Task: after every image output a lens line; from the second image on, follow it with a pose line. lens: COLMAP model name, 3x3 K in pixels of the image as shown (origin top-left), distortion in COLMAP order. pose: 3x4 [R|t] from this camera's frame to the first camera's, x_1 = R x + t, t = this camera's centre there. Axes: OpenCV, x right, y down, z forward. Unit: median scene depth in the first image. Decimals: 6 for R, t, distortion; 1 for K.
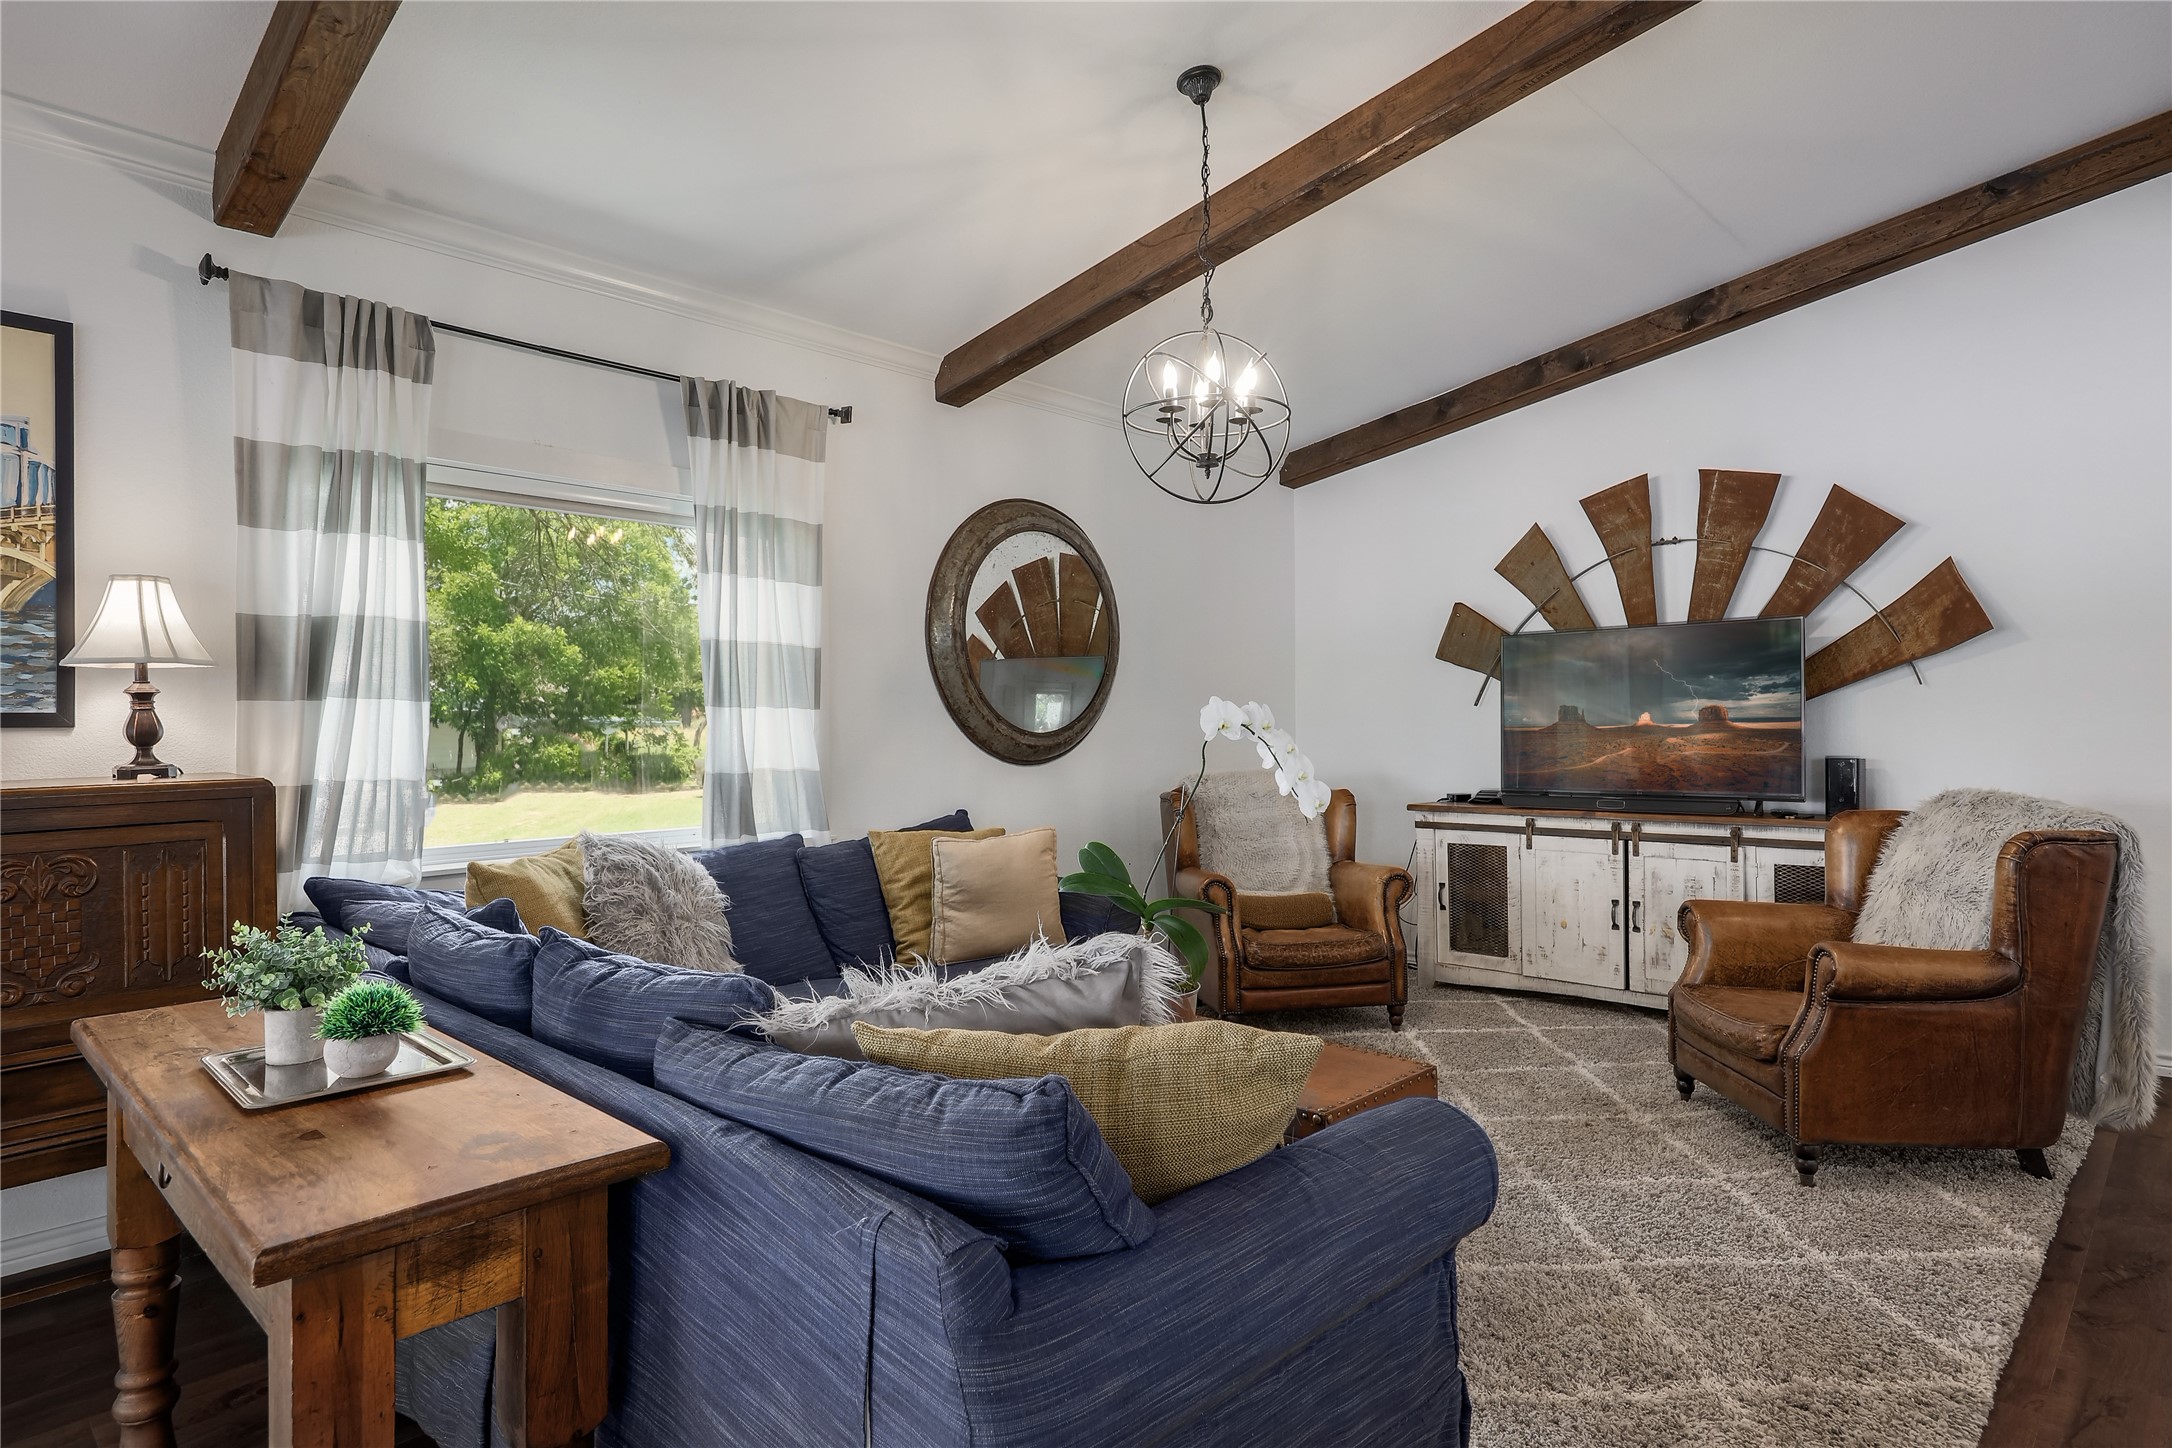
lens RADIAL K [[1192.5, 0, 1083.0], [0, 1192.5, 716.6], [0, 0, 1]] dist [0.028469, -0.002753]
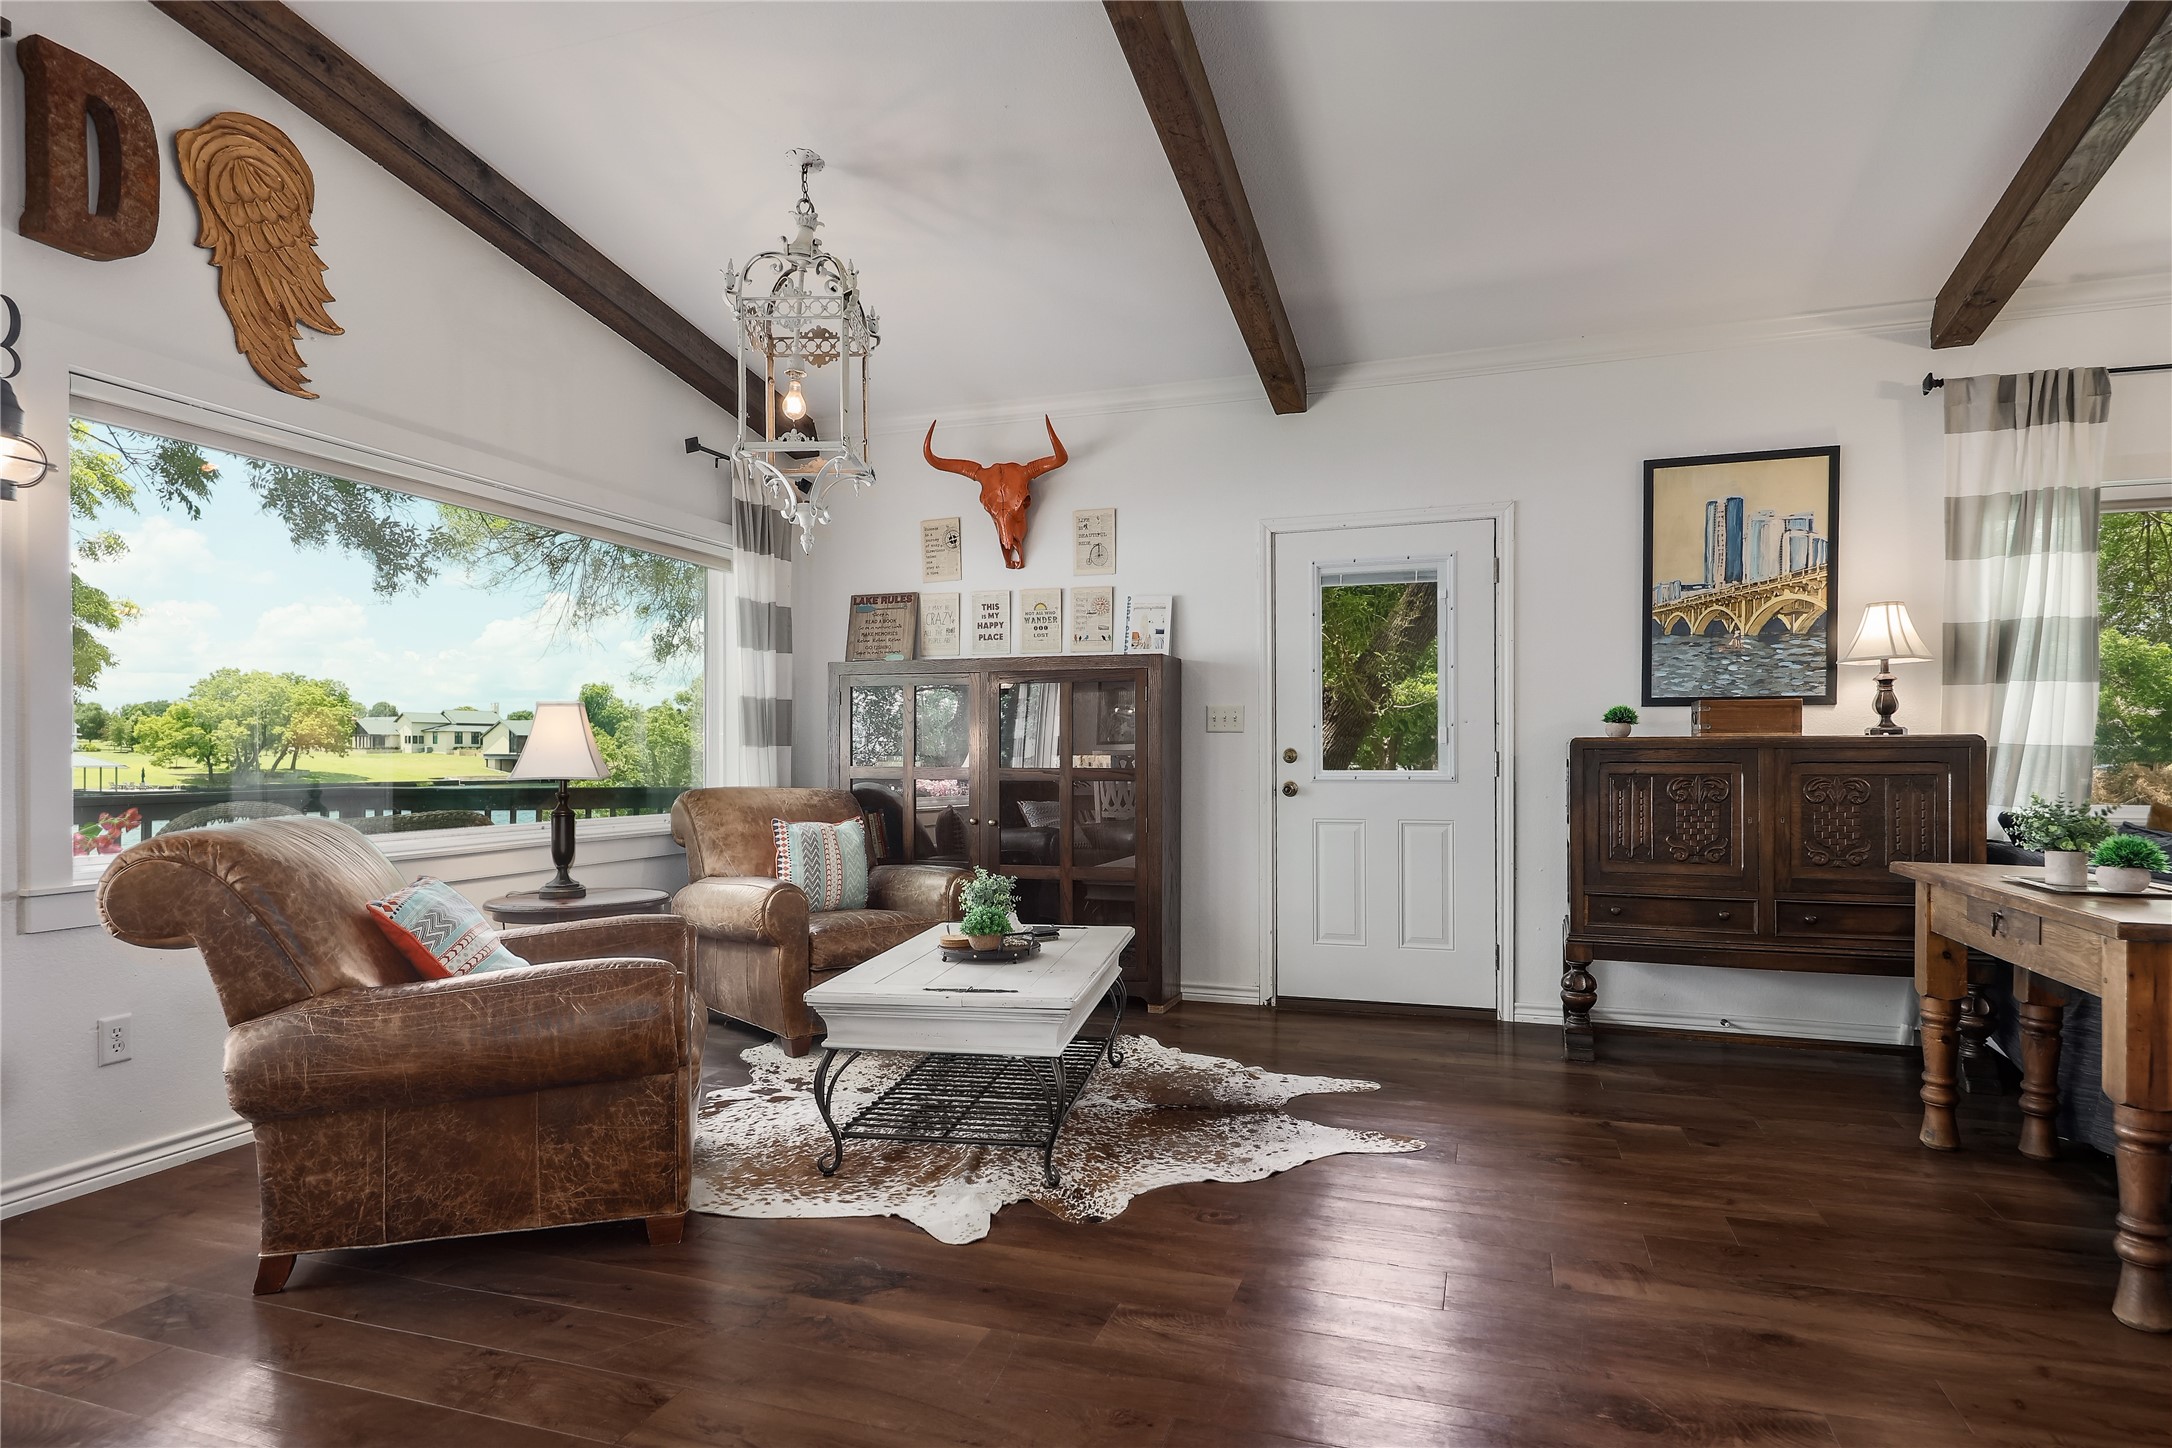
lens RADIAL K [[1192.5, 0, 1049.9], [0, 1192.5, 760.1], [0, 0, 1]] dist [0.028469, -0.002753]
pose [[0.419770, 0.012438, -0.907545, 0.144634], [-0.005534, 0.999923, 0.011145, 0.064280], [0.907613, 0.000344, 0.419807, -0.534793]]
